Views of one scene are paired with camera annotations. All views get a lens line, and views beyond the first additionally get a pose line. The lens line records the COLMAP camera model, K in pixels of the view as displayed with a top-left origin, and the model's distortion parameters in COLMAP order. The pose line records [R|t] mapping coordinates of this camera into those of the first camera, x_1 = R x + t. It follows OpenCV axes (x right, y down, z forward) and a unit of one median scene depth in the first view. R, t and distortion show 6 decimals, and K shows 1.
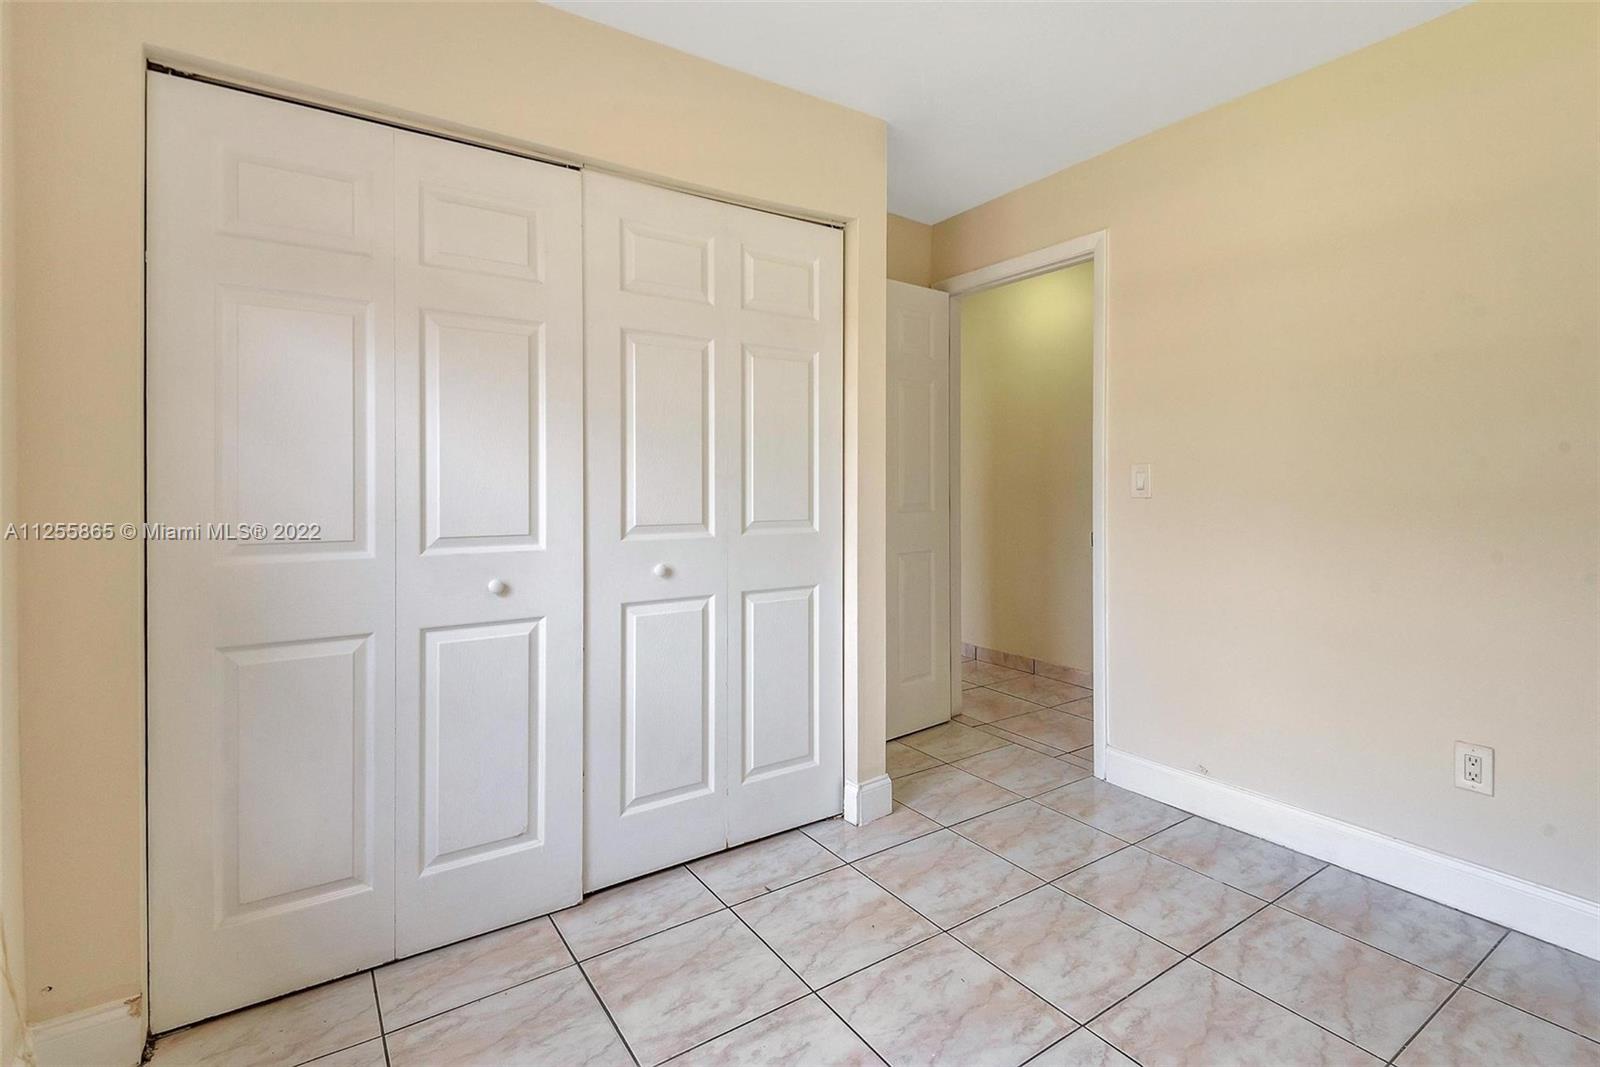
lens RADIAL K [[744.6, 0, 789.0], [0, 744.6, 495.2], [0, 0, 1]] dist [-0.001815, -0.000259]
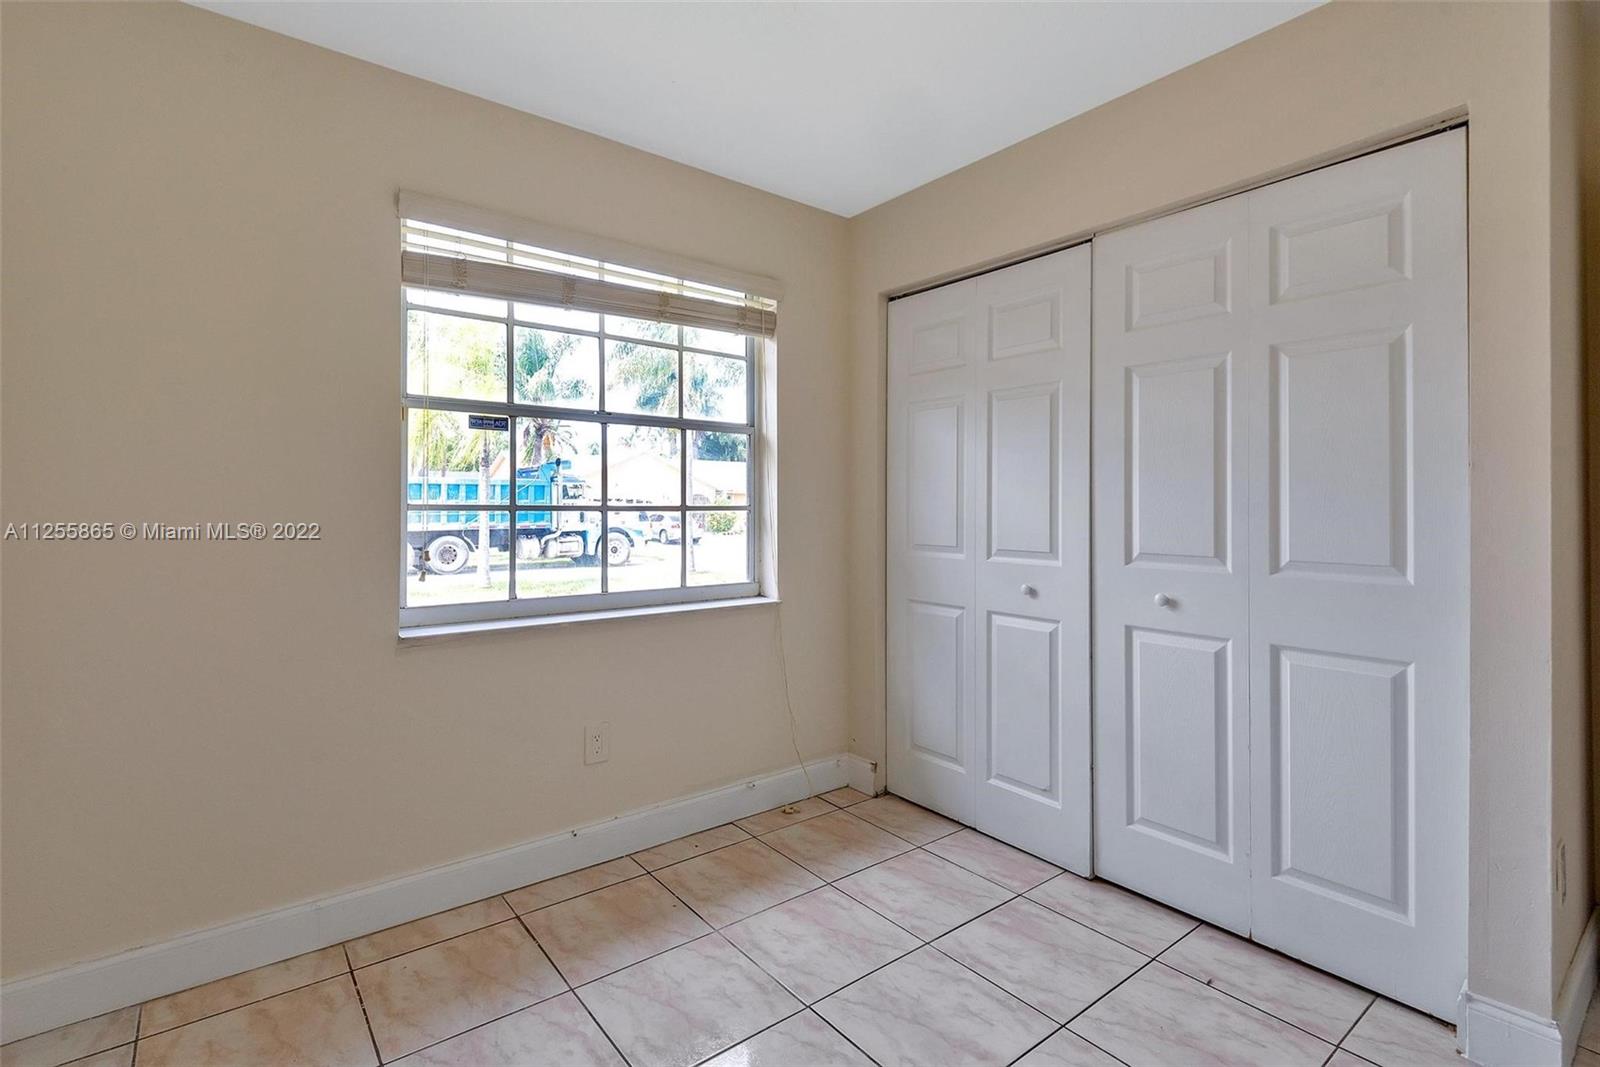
lens RADIAL K [[744.6, 0, 813.5], [0, 744.6, 502.1], [0, 0, 1]] dist [-0.001815, -0.000259]
pose [[0.083987, -0.000592, -0.996467, 0.792967], [-0.017830, 0.999839, -0.002096, -0.019847], [0.996307, 0.017943, 0.083963, 0.455565]]
